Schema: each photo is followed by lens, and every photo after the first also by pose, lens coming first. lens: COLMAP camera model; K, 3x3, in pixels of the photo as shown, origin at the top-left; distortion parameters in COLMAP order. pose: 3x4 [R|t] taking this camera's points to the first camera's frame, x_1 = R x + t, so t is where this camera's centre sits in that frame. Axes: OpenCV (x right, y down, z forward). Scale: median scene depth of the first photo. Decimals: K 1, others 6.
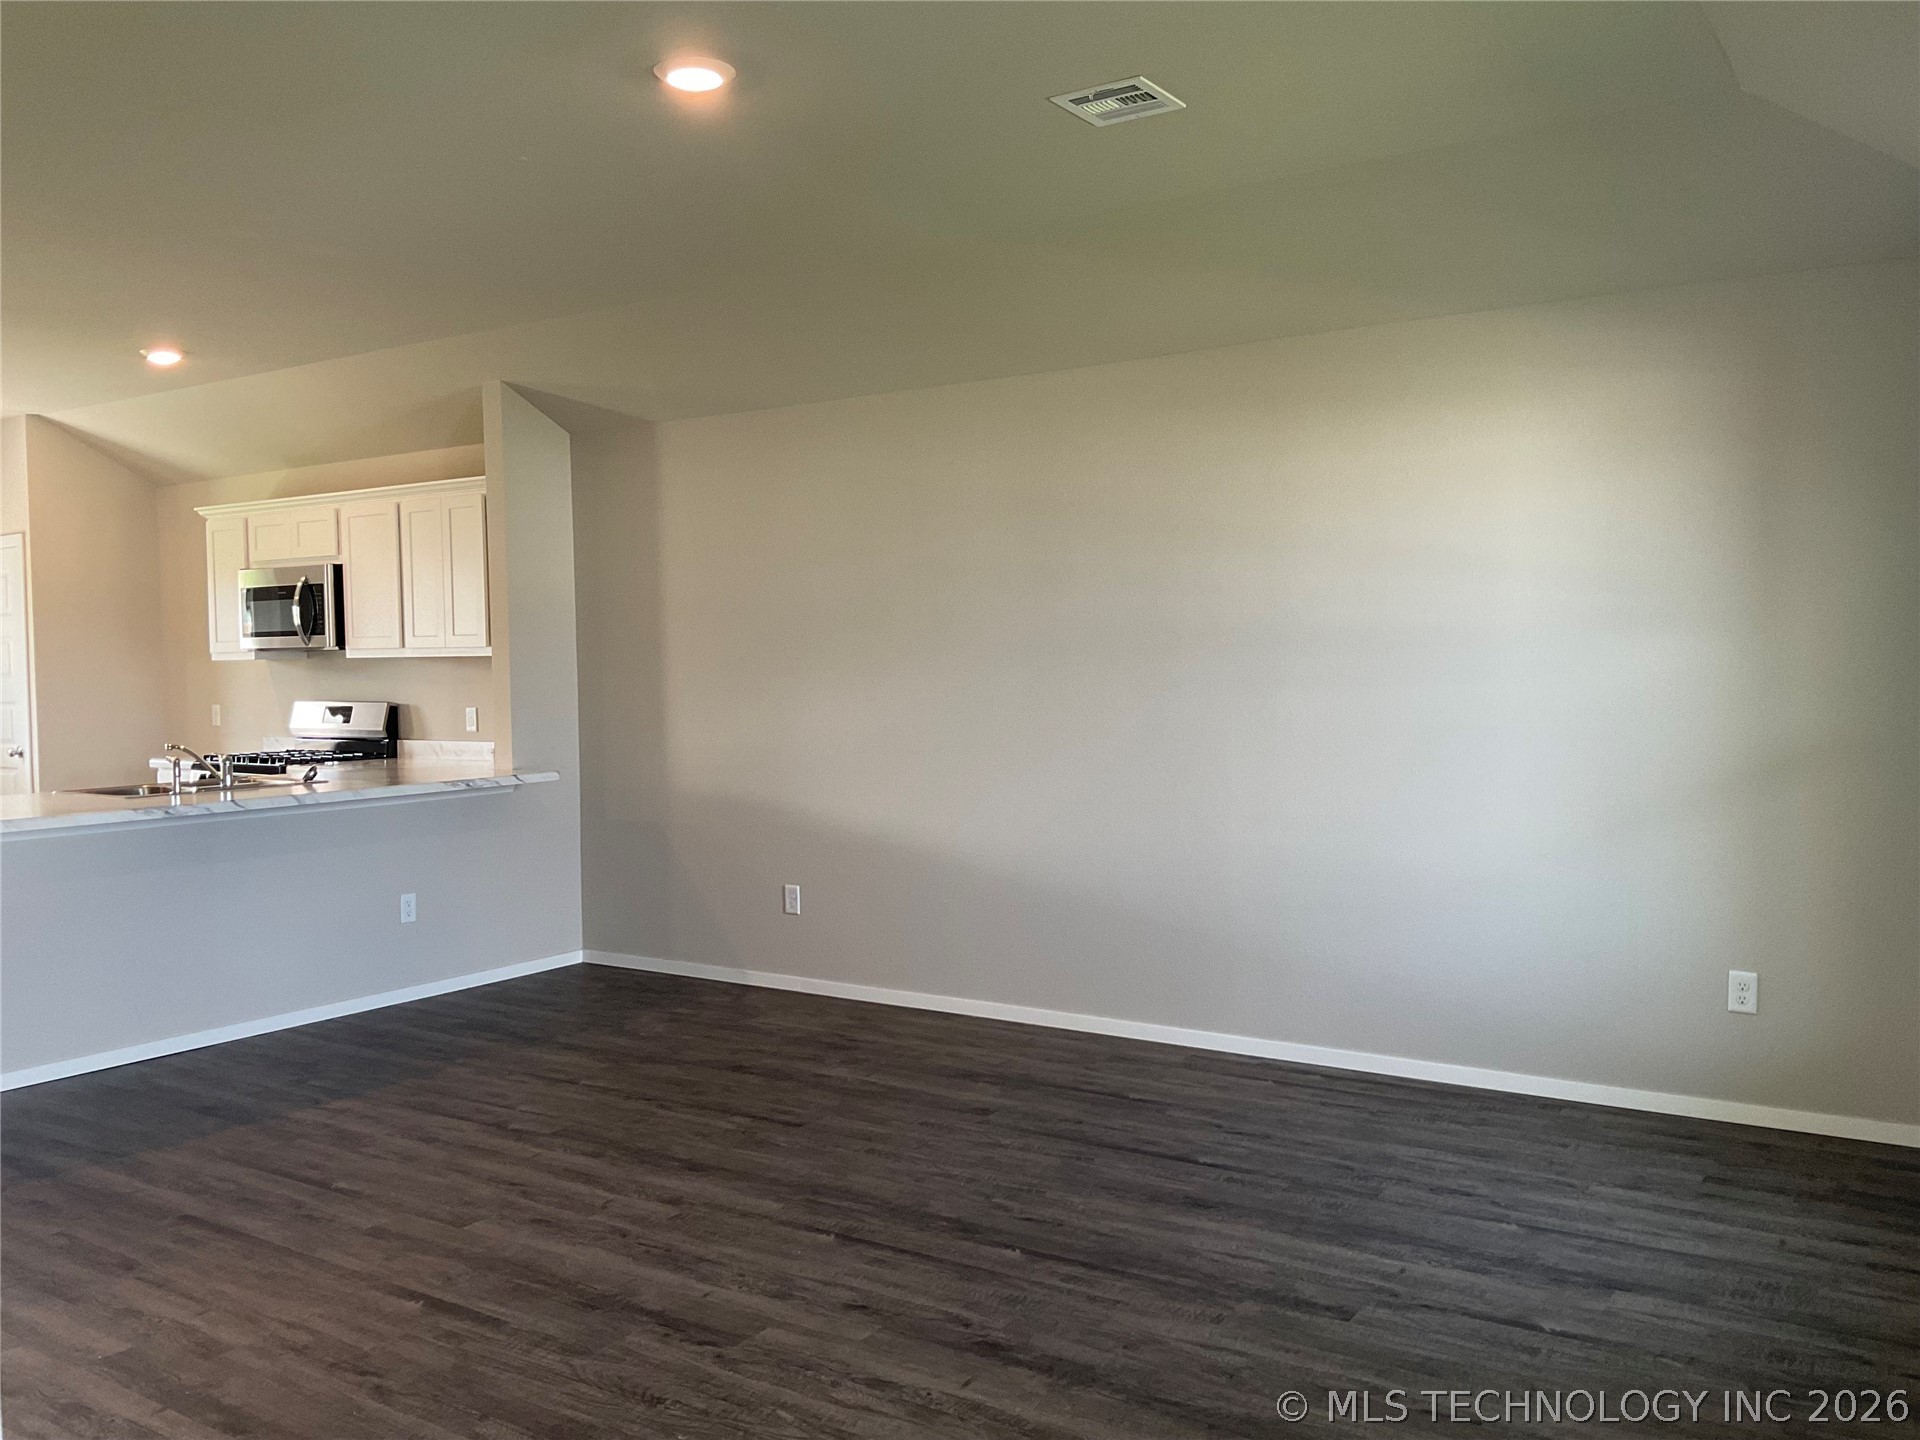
lens RADIAL K [[1574.3, 0, 950.1], [0, 1574.3, 713.3], [0, 0, 1]] dist [0.084049, -0.170492]
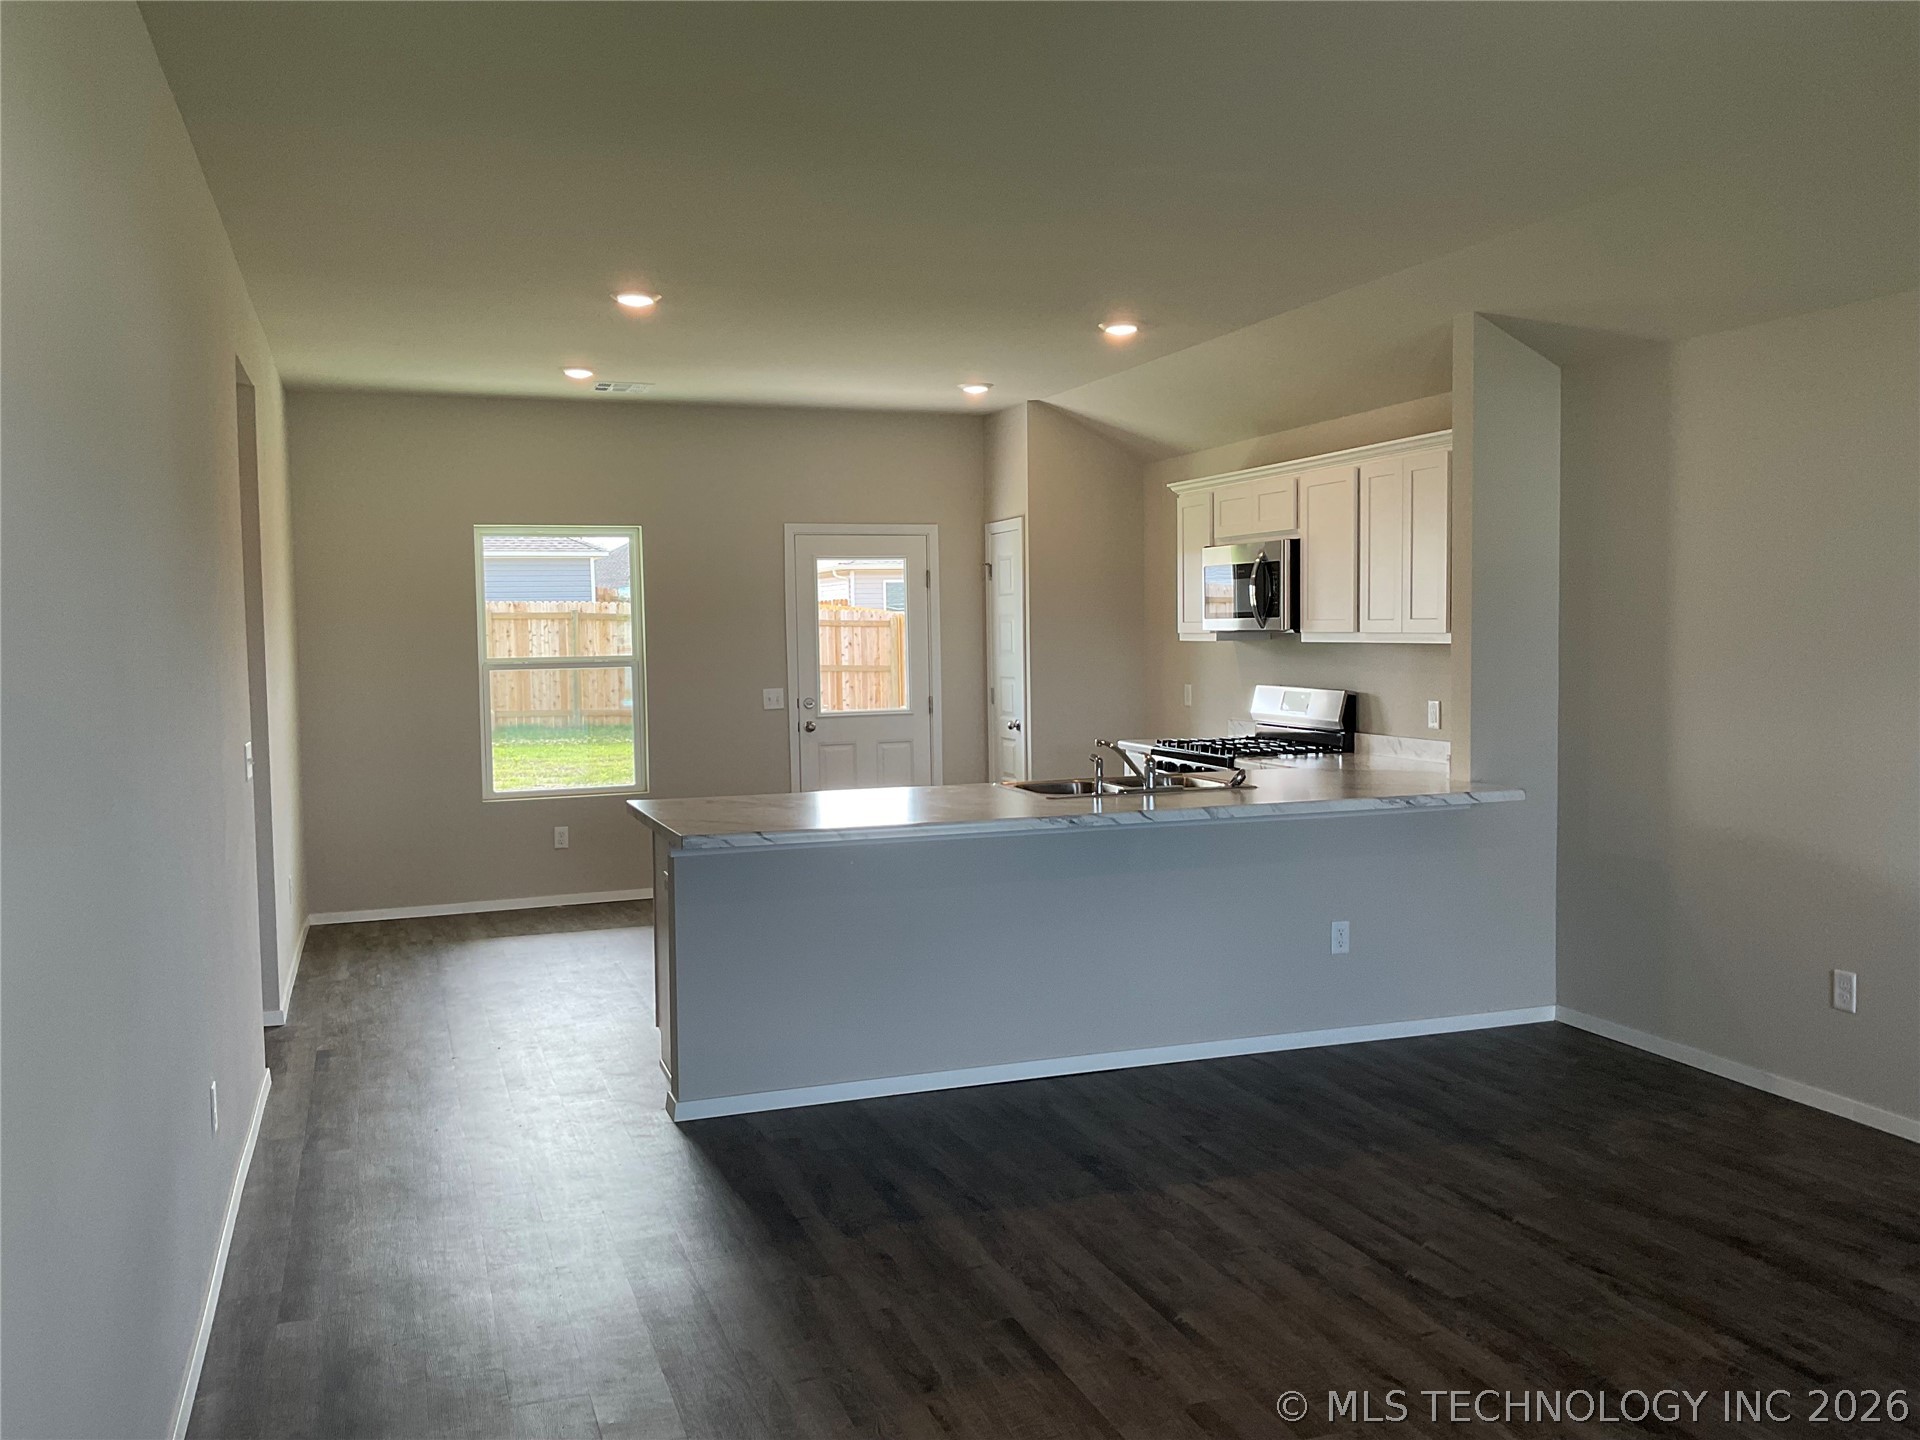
lens RADIAL K [[1574.3, 0, 950.1], [0, 1574.3, 713.3], [0, 0, 1]] dist [0.084049, -0.170492]
pose [[0.805000, 0.035663, -0.592202, -0.004119], [-0.017358, 0.999180, 0.036577, -0.027271], [0.593020, -0.019165, 0.804959, 0.172534]]
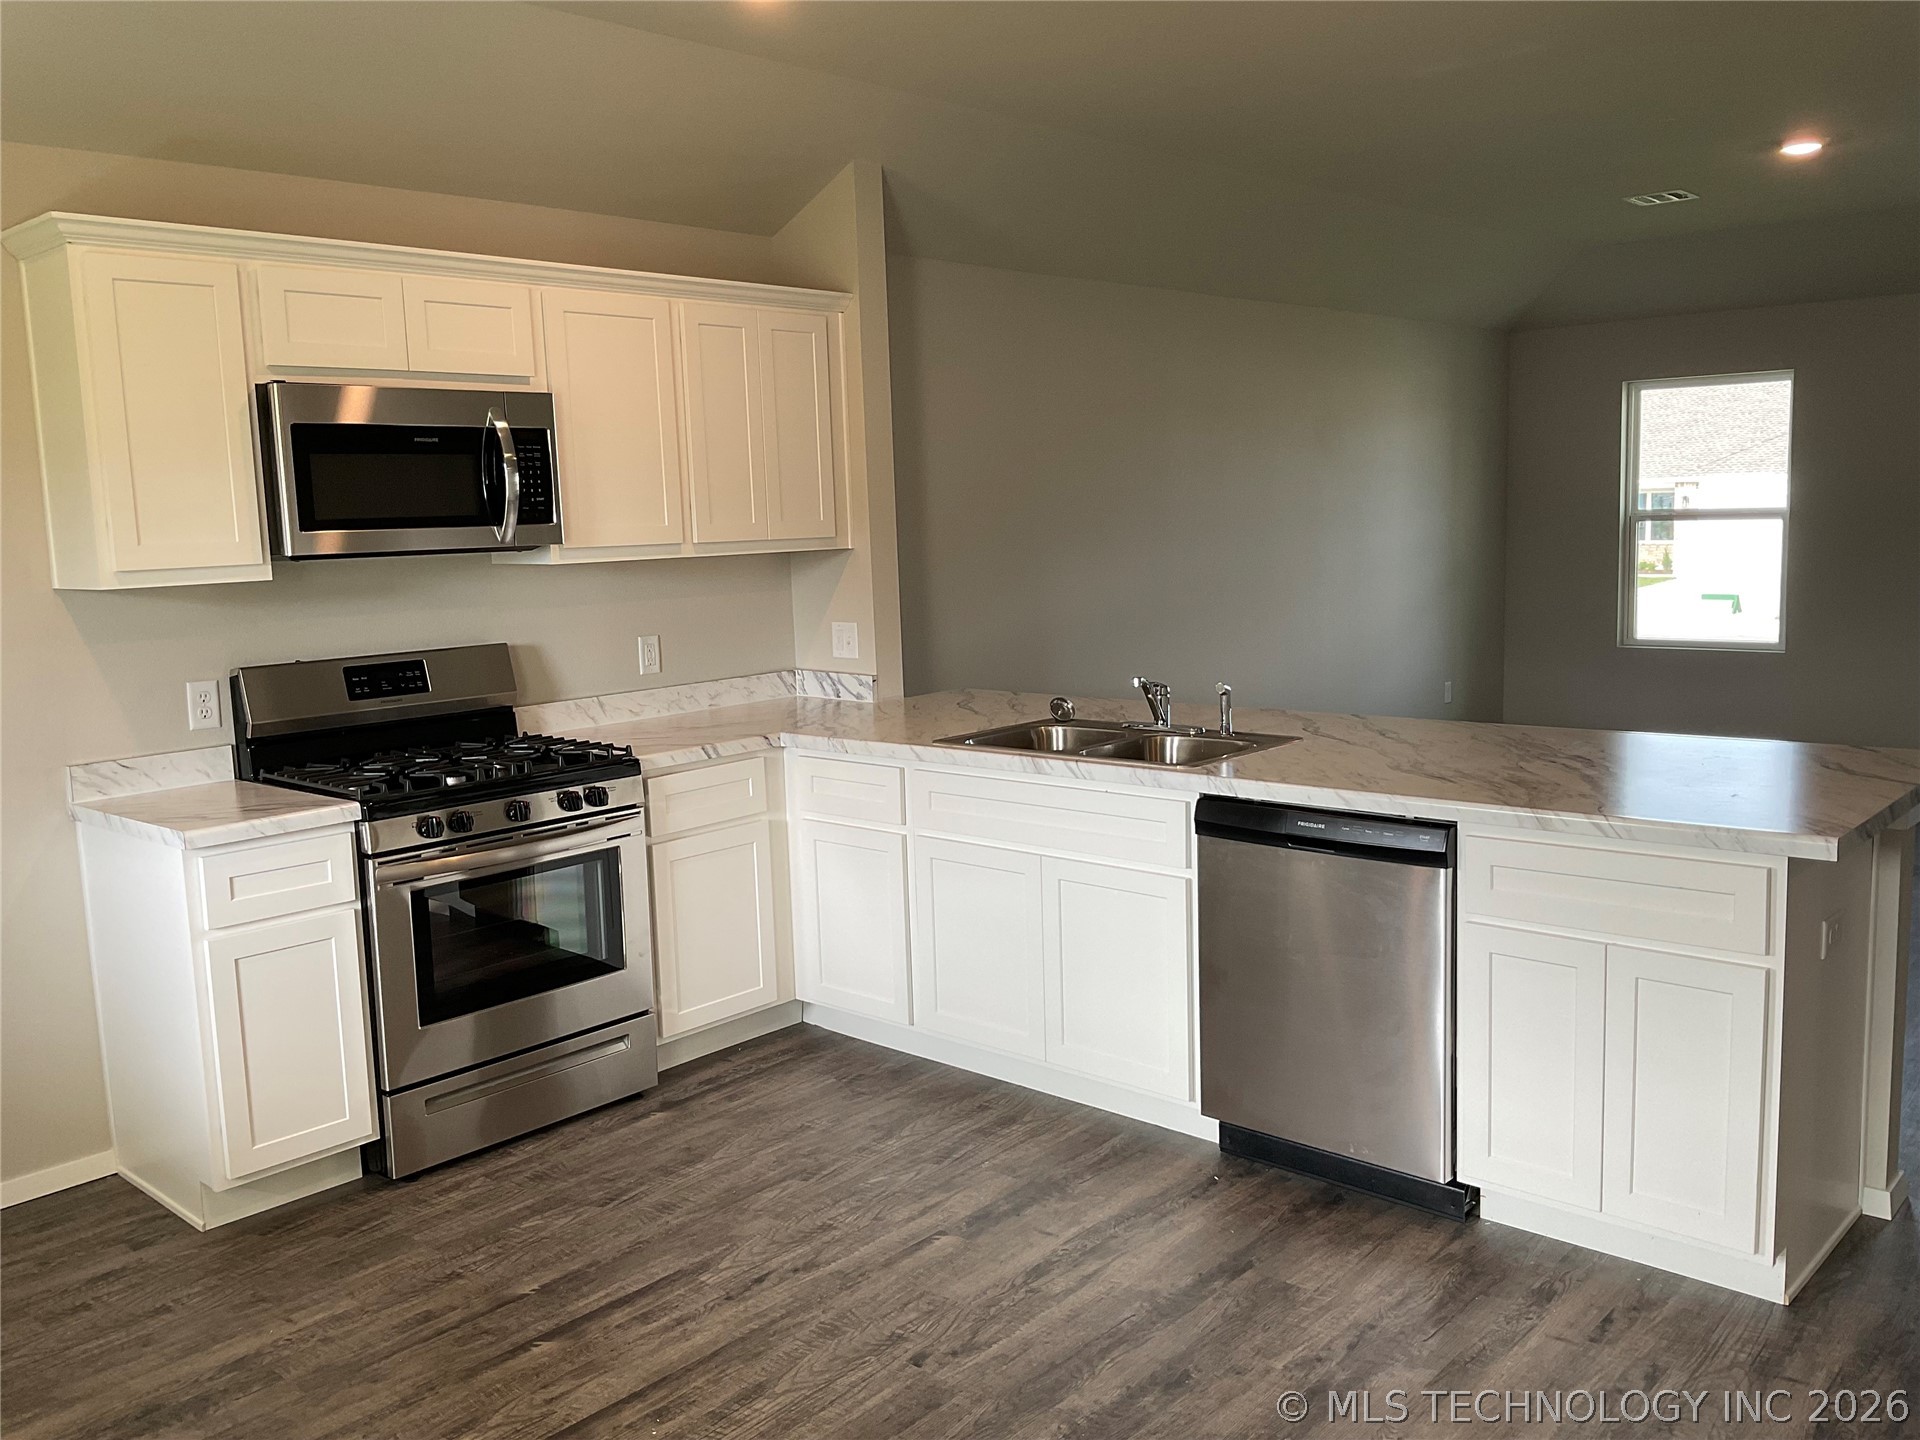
lens RADIAL K [[1574.3, 0, 950.1], [0, 1574.3, 713.3], [0, 0, 1]] dist [0.084049, -0.170492]
pose [[0.148427, -0.119959, 0.981621, -1.057778], [0.066180, 0.991595, 0.111171, -0.041399], [-0.986706, 0.048462, 0.155119, 0.897190]]
